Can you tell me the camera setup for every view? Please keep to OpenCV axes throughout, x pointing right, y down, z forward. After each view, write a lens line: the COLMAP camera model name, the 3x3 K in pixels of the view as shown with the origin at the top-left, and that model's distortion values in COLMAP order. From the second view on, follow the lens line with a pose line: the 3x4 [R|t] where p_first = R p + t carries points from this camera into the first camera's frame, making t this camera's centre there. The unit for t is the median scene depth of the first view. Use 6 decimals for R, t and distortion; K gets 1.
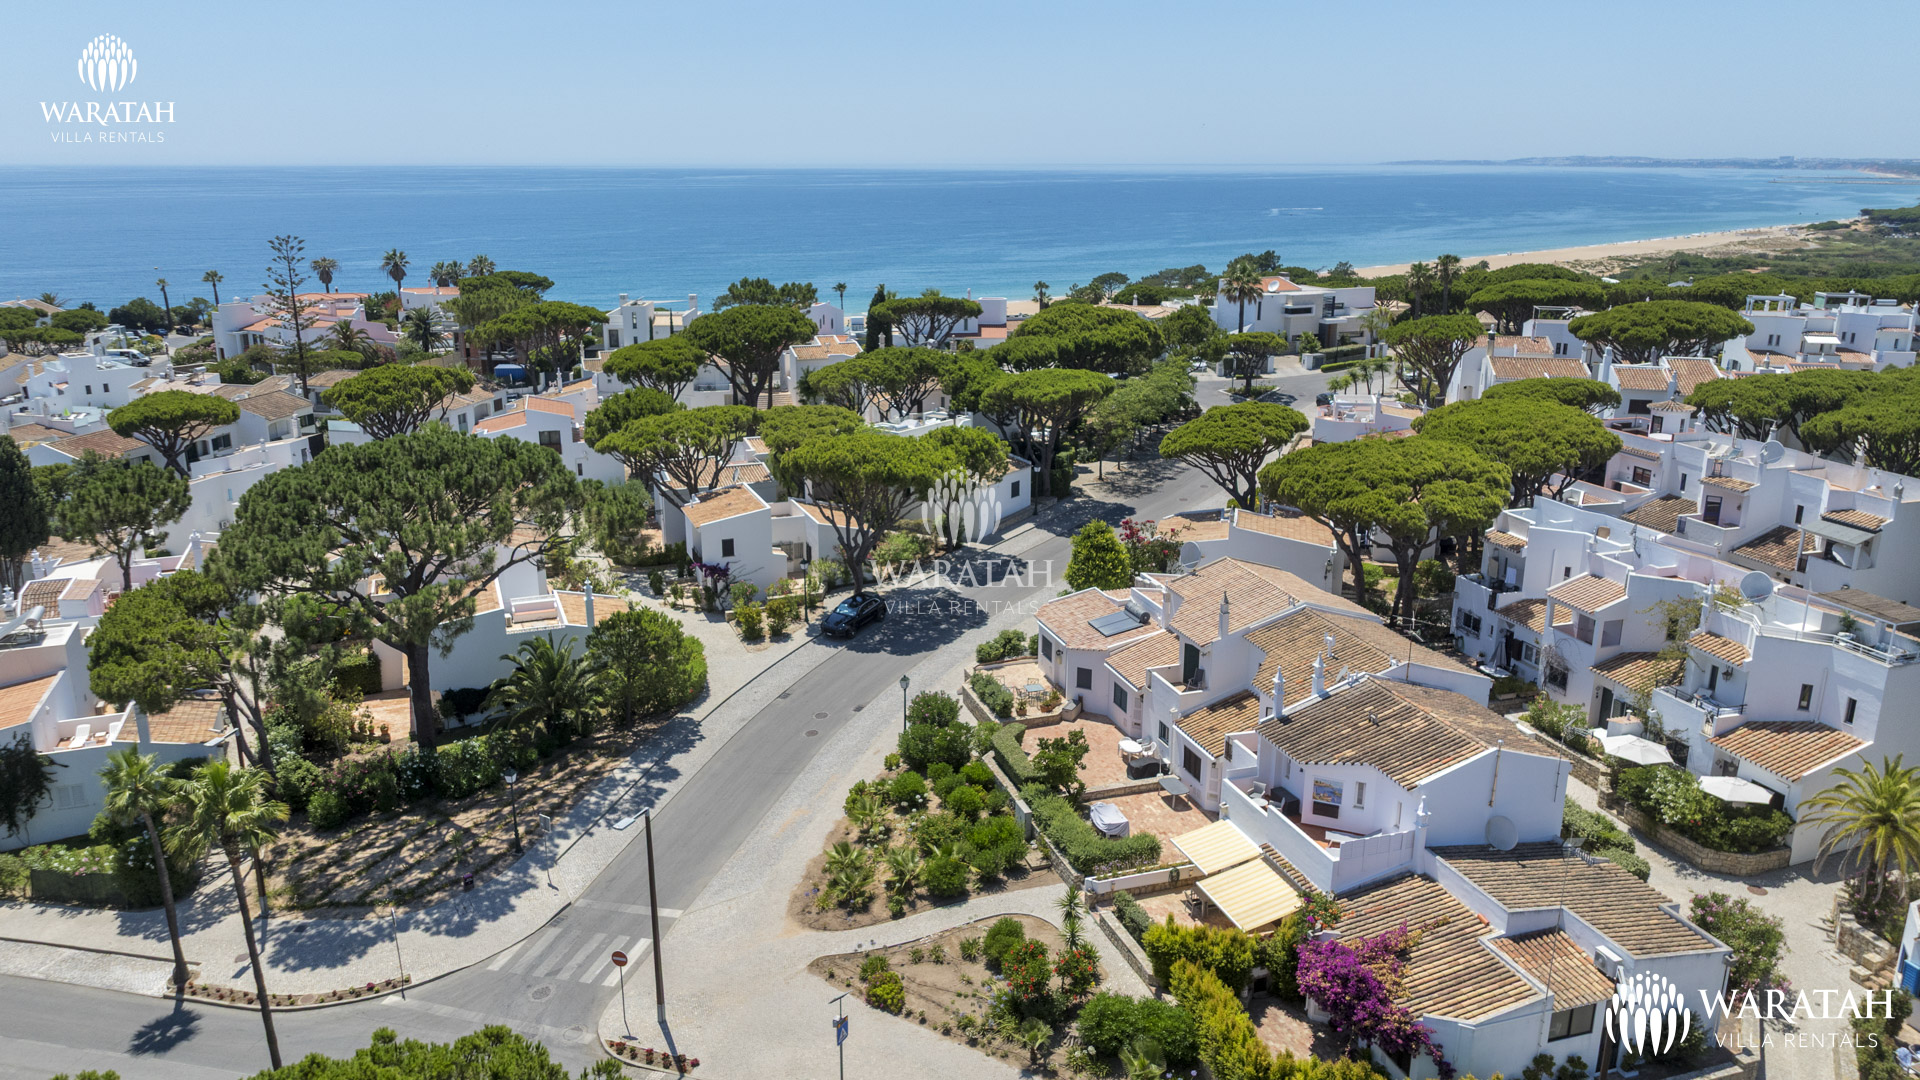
lens RADIAL K [[1298.1, 0, 950.3], [0, 1298.1, 543.9], [0, 0, 1]] dist [0.018183, -0.035048]
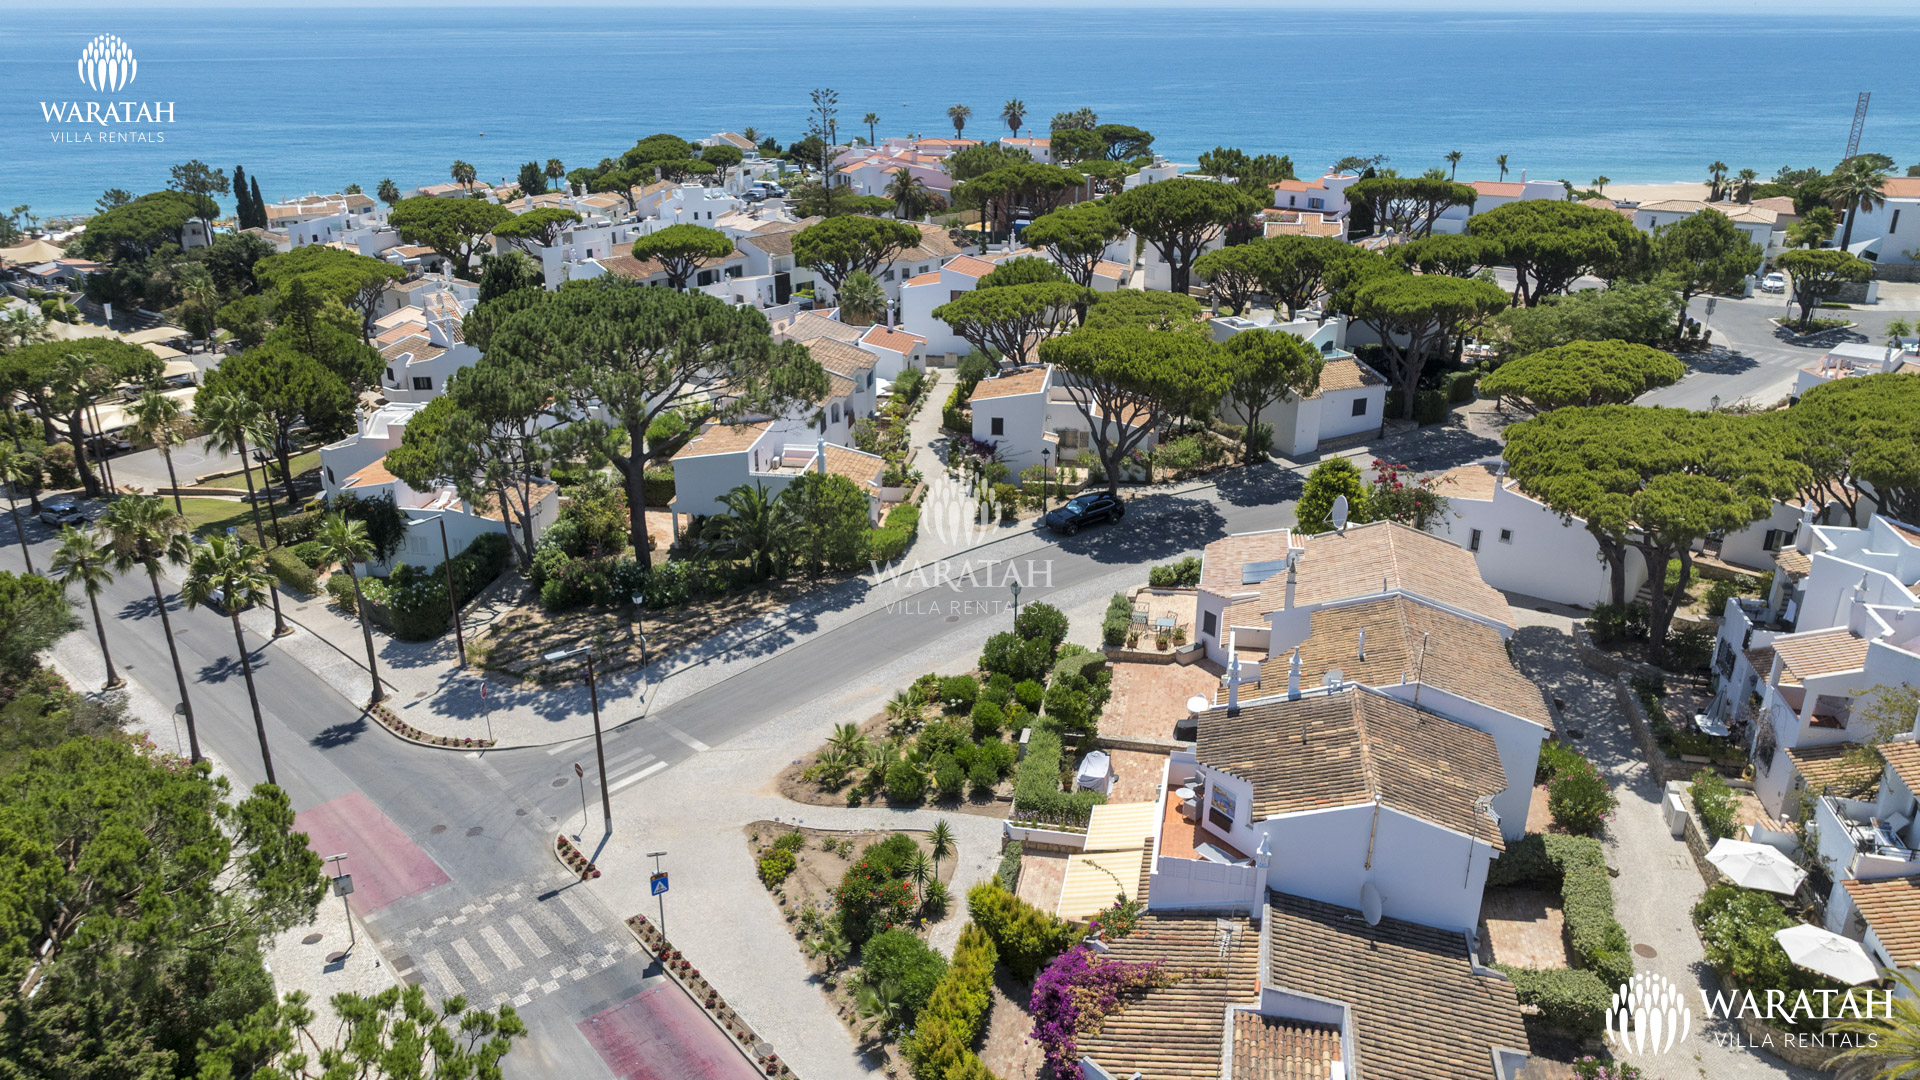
lens RADIAL K [[1298.1, 0, 950.3], [0, 1298.1, 543.9], [0, 0, 1]] dist [0.018183, -0.035048]
pose [[0.875137, 0.184464, -0.447335, 0.362569], [-0.136314, 0.981026, 0.137861, -0.056456], [0.464278, -0.059669, 0.883677, 0.108469]]
